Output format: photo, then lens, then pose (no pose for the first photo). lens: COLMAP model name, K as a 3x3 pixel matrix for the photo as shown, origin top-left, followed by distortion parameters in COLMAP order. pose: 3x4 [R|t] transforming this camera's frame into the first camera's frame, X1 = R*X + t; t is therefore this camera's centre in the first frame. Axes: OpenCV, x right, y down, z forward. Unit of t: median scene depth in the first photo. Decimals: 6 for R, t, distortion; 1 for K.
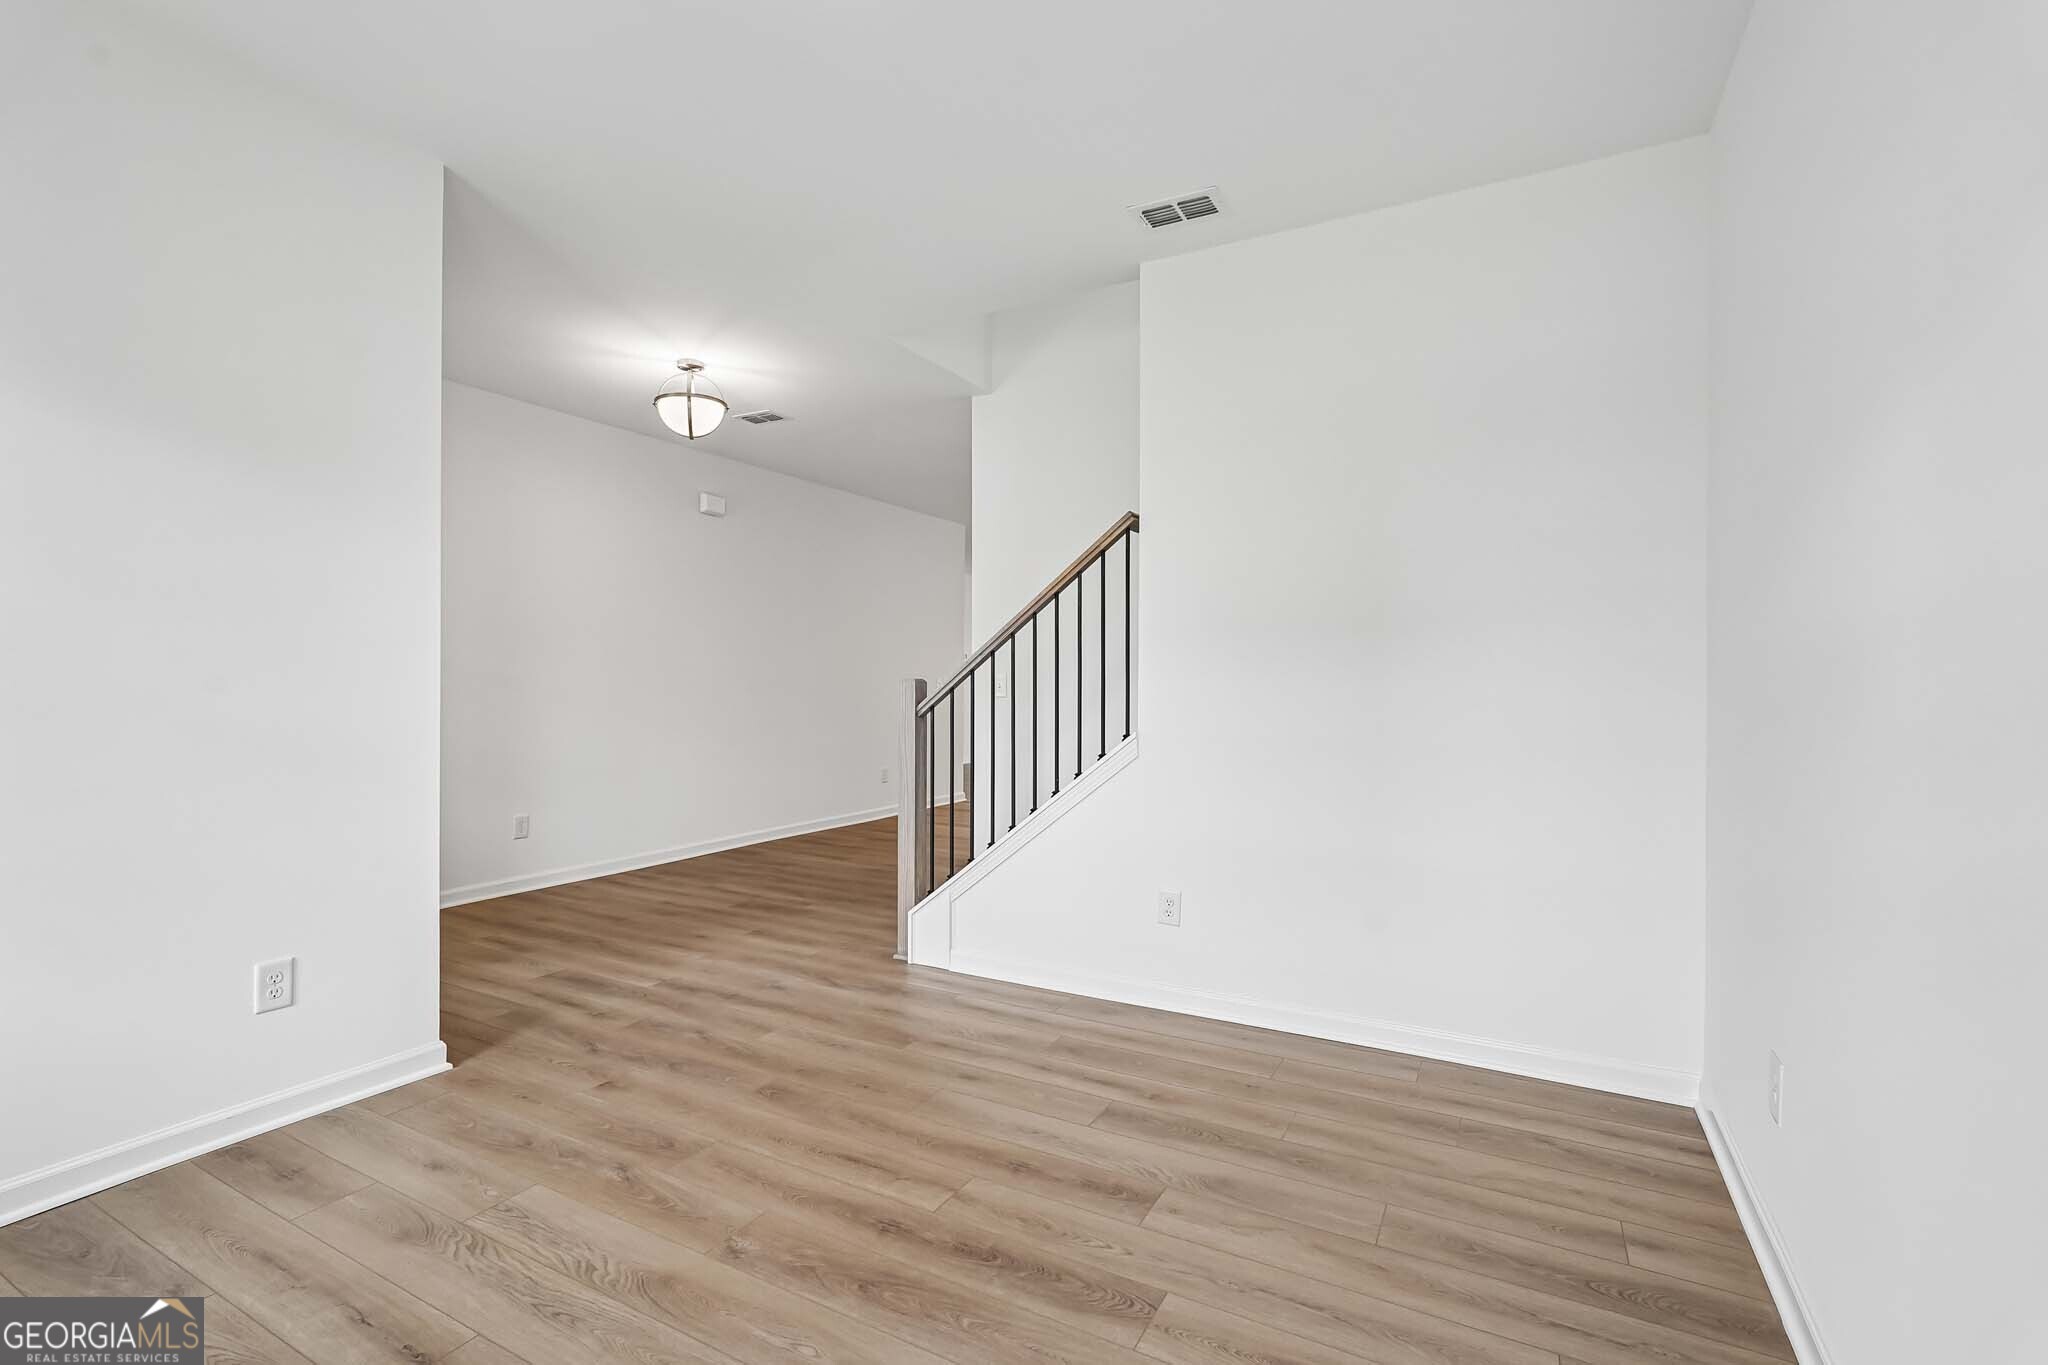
lens RADIAL K [[919.7, 0, 1020.2], [0, 919.7, 687.4], [0, 0, 1]] dist [-0.007557, 0.005958]
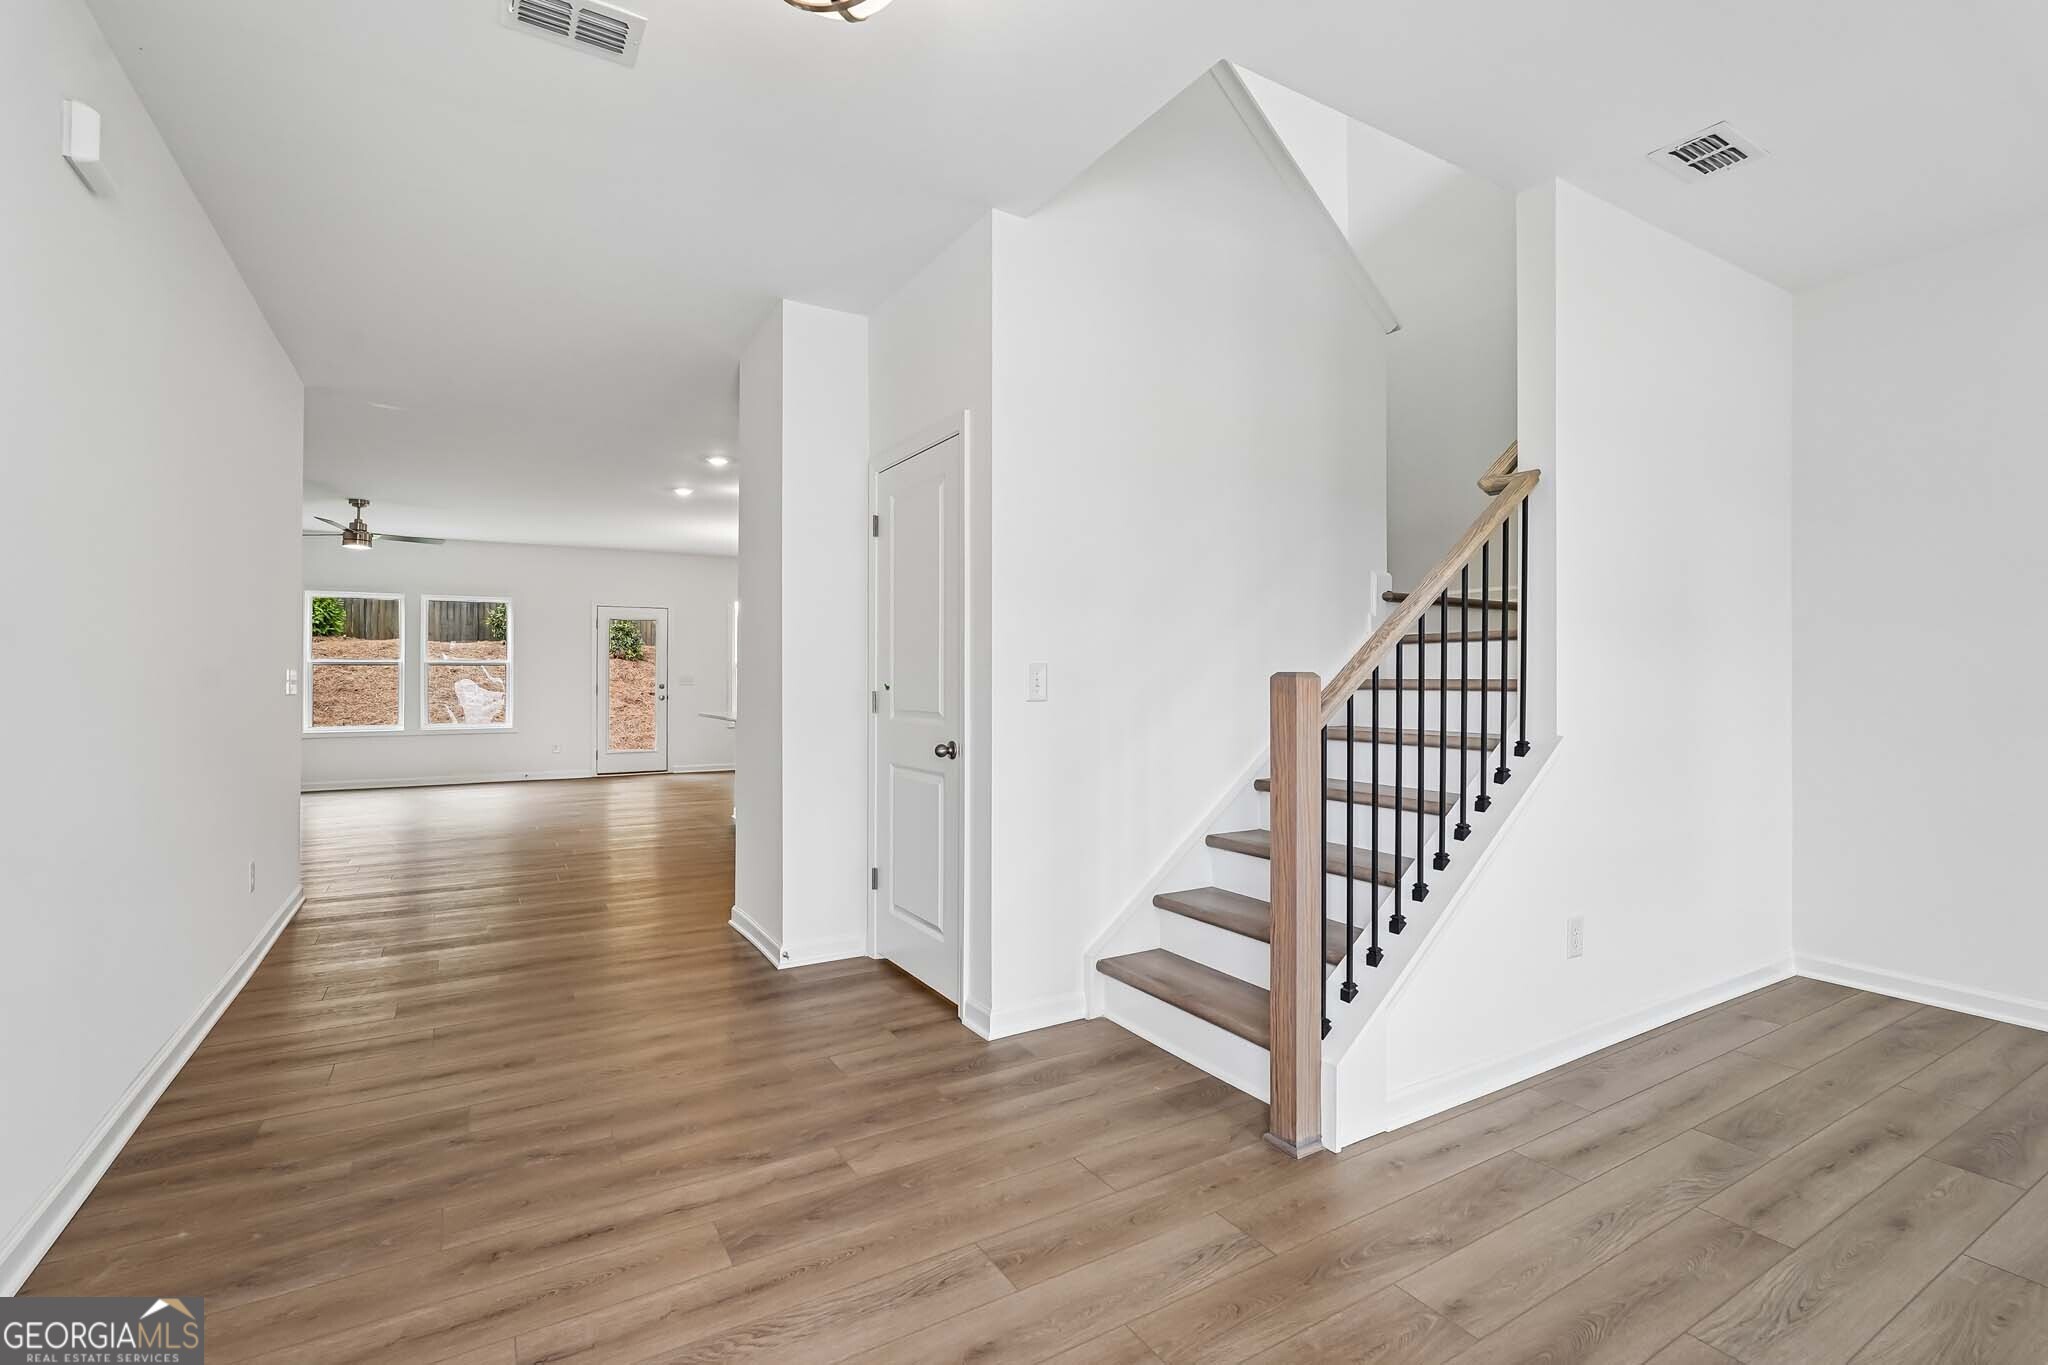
lens RADIAL K [[919.7, 0, 1030.4], [0, 919.7, 677.4], [0, 0, 1]] dist [-0.007557, 0.005958]
pose [[0.504016, 0.000401, 0.863694, -0.957870], [0.005524, 0.999978, -0.003687, -0.005176], [-0.863677, 0.006629, 0.504002, 1.145229]]
